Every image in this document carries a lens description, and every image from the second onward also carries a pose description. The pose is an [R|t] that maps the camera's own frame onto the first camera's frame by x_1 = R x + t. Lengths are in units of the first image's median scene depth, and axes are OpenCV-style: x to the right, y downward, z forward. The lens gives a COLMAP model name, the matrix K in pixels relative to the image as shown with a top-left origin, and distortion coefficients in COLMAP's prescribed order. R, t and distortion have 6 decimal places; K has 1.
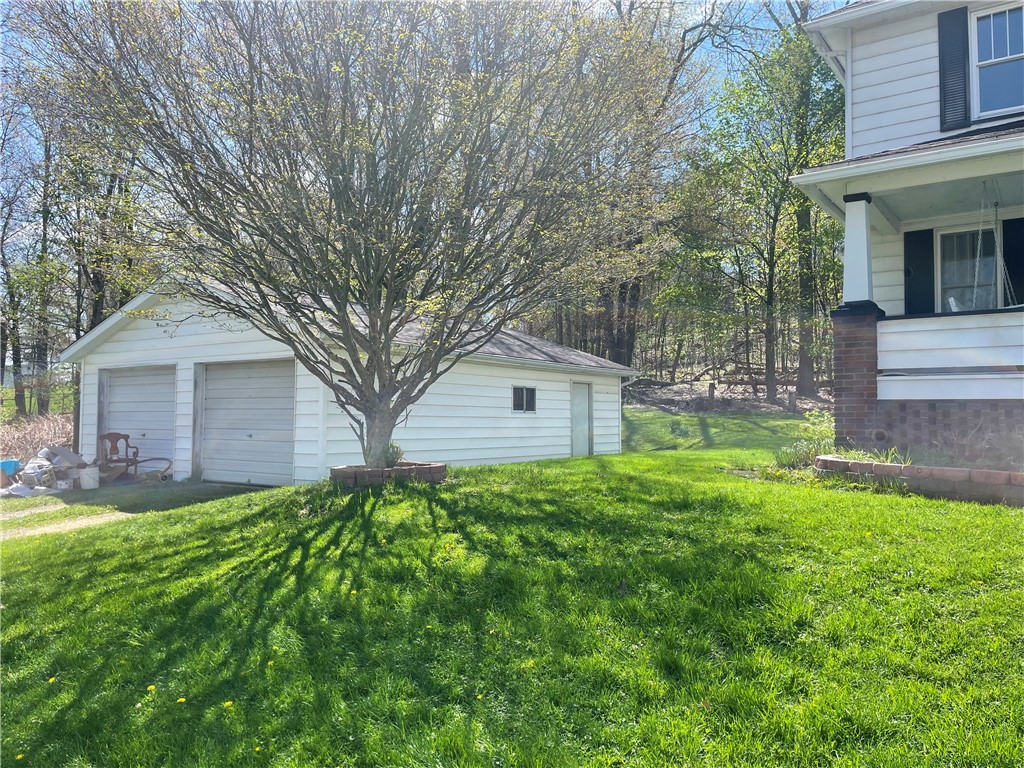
lens RADIAL K [[781.7, 0, 505.6], [0, 781.7, 384.4], [0, 0, 1]] dist [0.087536, -0.109727]
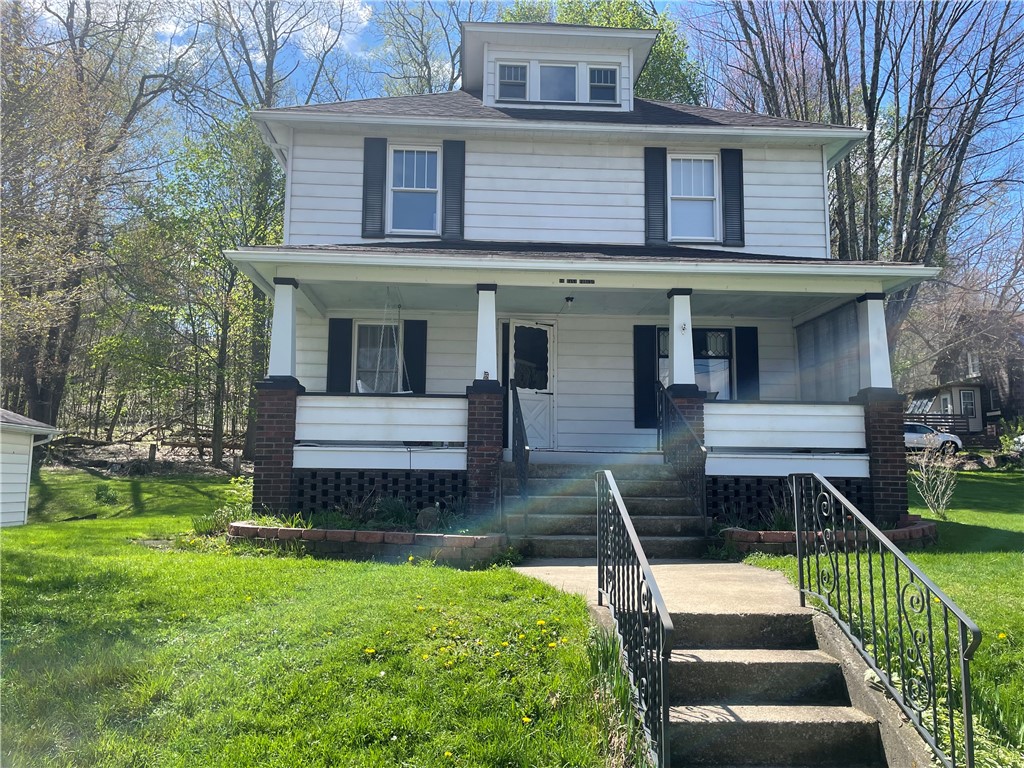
lens RADIAL K [[781.7, 0, 510.8], [0, 781.7, 385.5], [0, 0, 1]] dist [0.087536, -0.109727]
pose [[0.779517, 0.082288, 0.620953, 0.019279], [-0.033397, 0.995383, -0.089981, -0.004919], [-0.625490, 0.049403, 0.778666, -0.024751]]
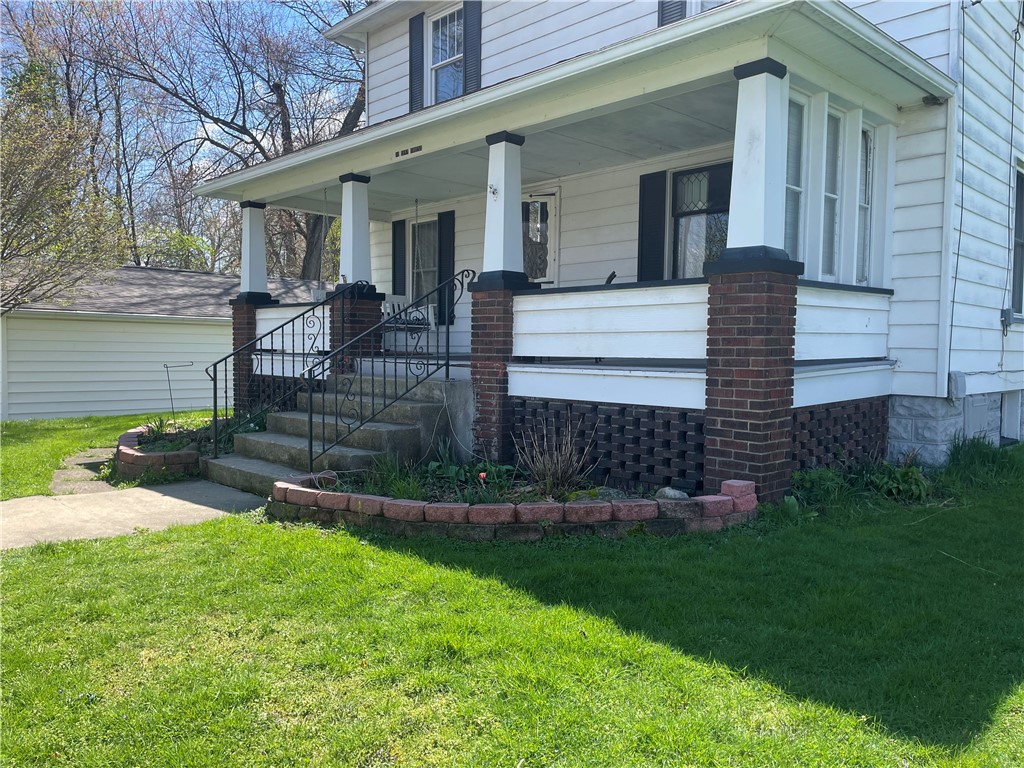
lens RADIAL K [[781.7, 0, 506.6], [0, 781.7, 383.5], [0, 0, 1]] dist [0.087536, -0.109727]
pose [[0.981936, 0.014572, -0.188651, 0.907738], [0.002012, 0.996169, 0.087422, -0.059930], [0.189202, -0.086222, 0.978145, -0.097625]]
